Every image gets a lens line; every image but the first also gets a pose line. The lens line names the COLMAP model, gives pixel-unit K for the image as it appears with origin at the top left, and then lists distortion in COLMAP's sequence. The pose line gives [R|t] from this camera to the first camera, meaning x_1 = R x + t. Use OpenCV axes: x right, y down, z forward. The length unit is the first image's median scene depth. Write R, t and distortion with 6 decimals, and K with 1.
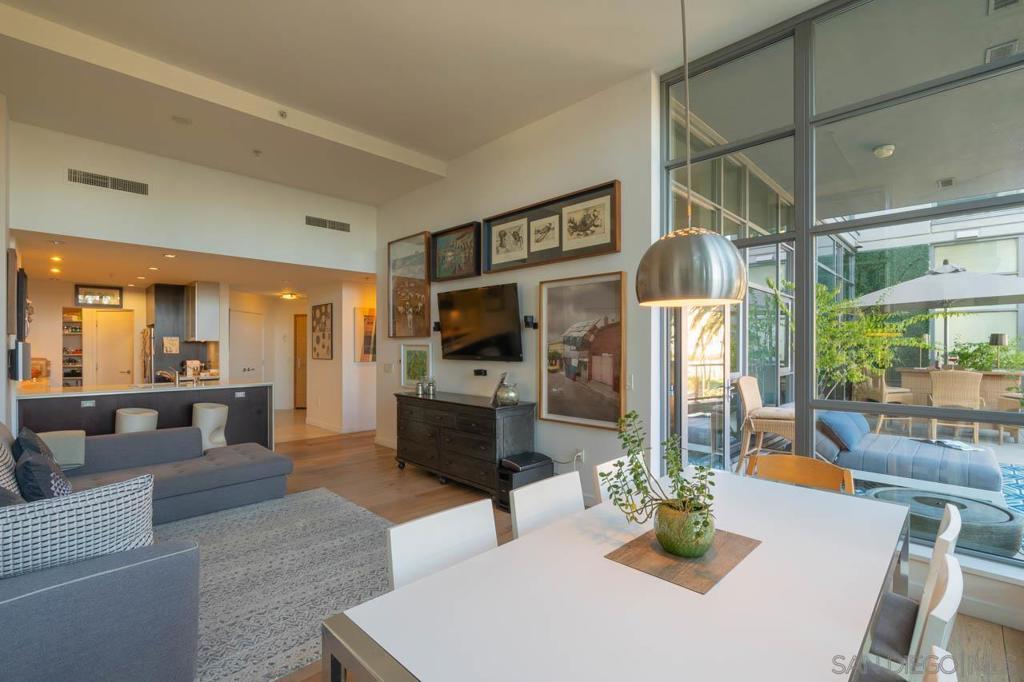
lens RADIAL K [[451.8, 0, 478.9], [0, 451.8, 348.0], [0, 0, 1]] dist [-0.011053, 0.003352]
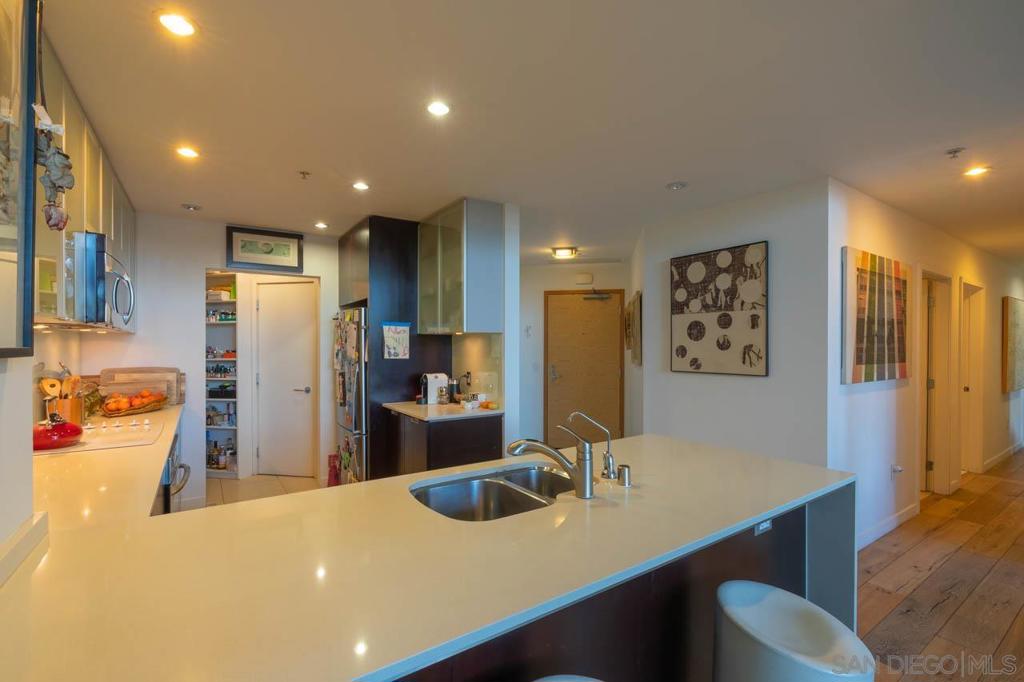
lens RADIAL K [[451.8, 0, 490.3], [0, 451.8, 347.7], [0, 0, 1]] dist [-0.011053, 0.003352]
pose [[0.981639, 0.001677, -0.190740, -0.770999], [-0.000959, 0.999992, 0.003854, -0.003901], [0.190745, -0.003600, 0.981633, 0.842123]]
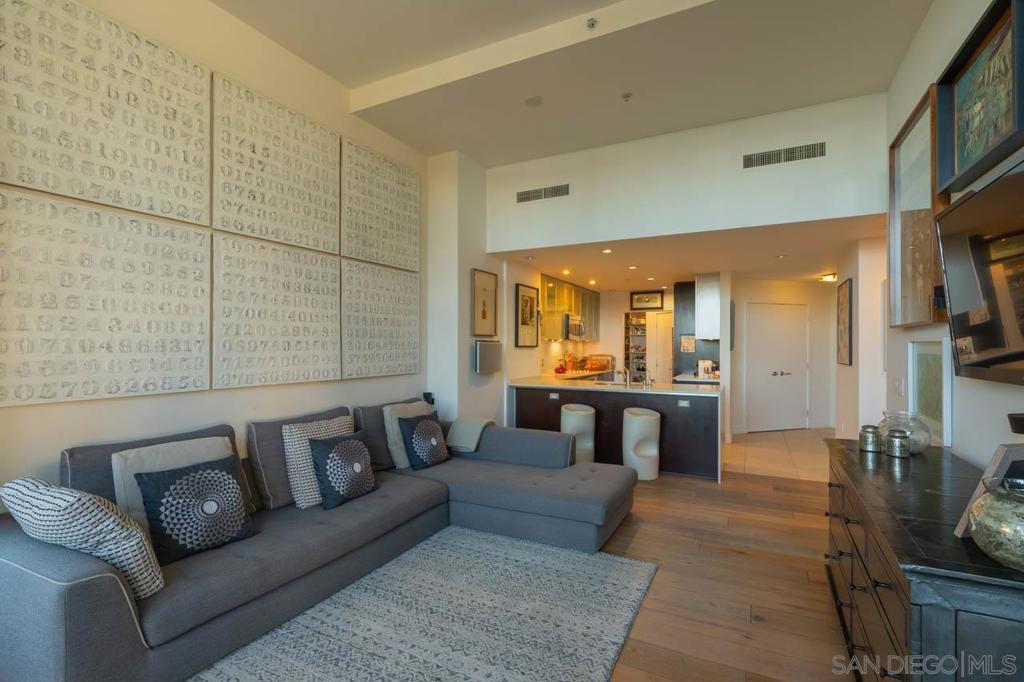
lens RADIAL K [[451.8, 0, 533.8], [0, 451.8, 346.0], [0, 0, 1]] dist [-0.011053, 0.003352]
pose [[0.363275, 0.000543, -0.931682, 0.163815], [-0.002918, 0.999996, -0.000555, -0.000923], [0.931678, 0.002920, 0.363275, 0.525043]]
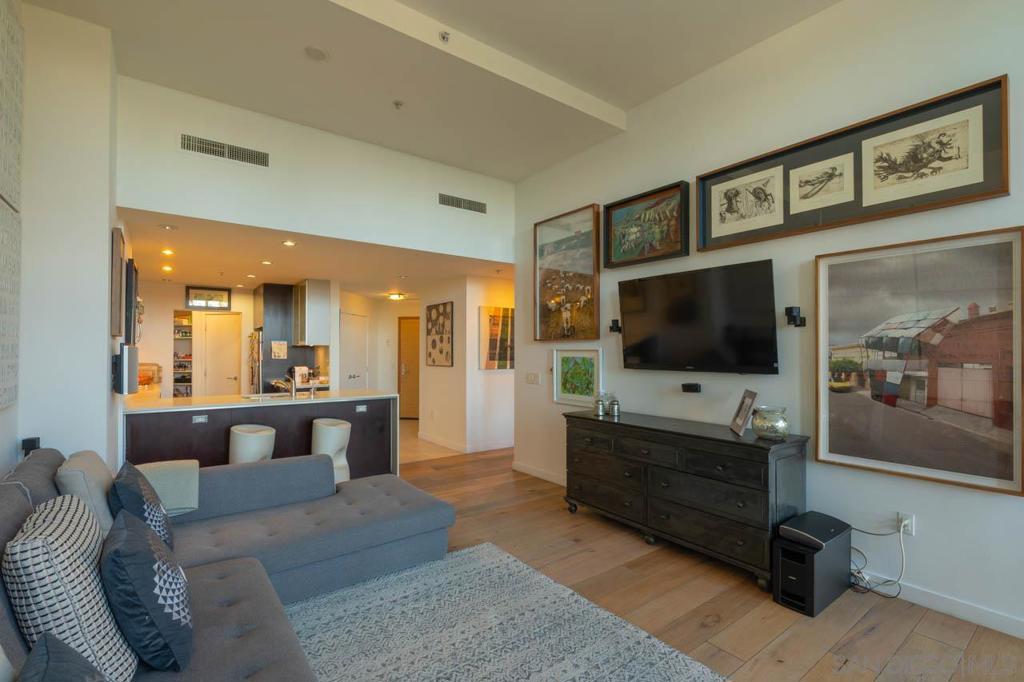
lens RADIAL K [[451.8, 0, 488.5], [0, 451.8, 348.9], [0, 0, 1]] dist [-0.011053, 0.003352]
pose [[0.990625, 0.000461, -0.136611, -0.212348], [-0.001765, 0.999954, -0.009429, -0.001013], [0.136600, 0.009582, 0.990580, 0.229031]]
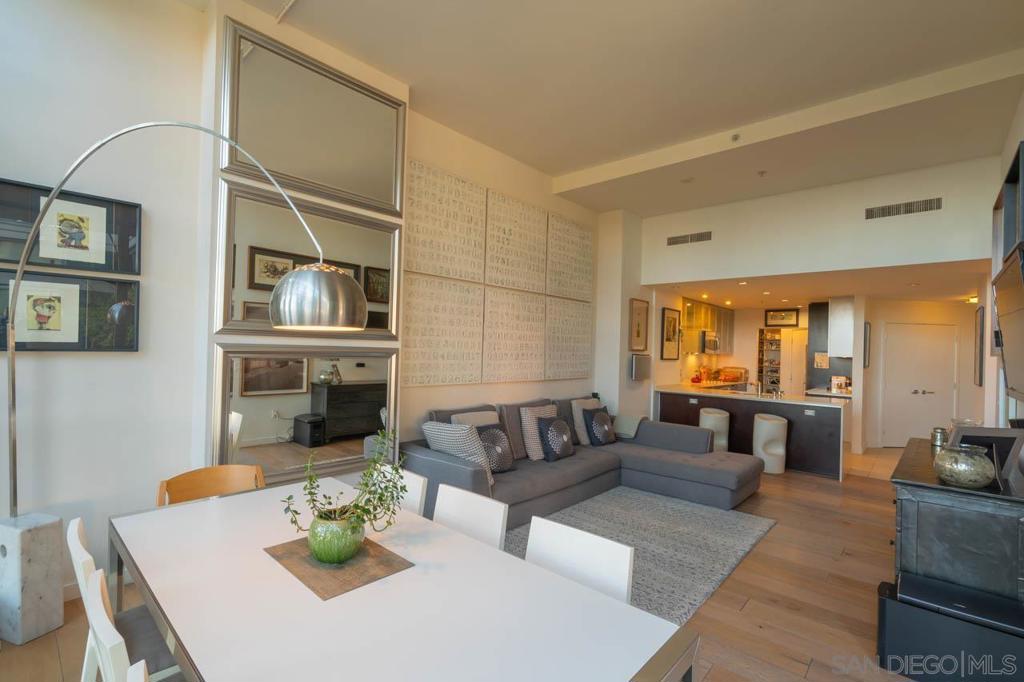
lens RADIAL K [[451.8, 0, 546.3], [0, 451.8, 348.0], [0, 0, 1]] dist [-0.011053, 0.003352]
pose [[0.126499, -0.002361, -0.991964, 0.428190], [-0.029666, 0.999541, -0.006162, -0.015308], [0.991523, 0.030207, 0.126371, 0.364702]]
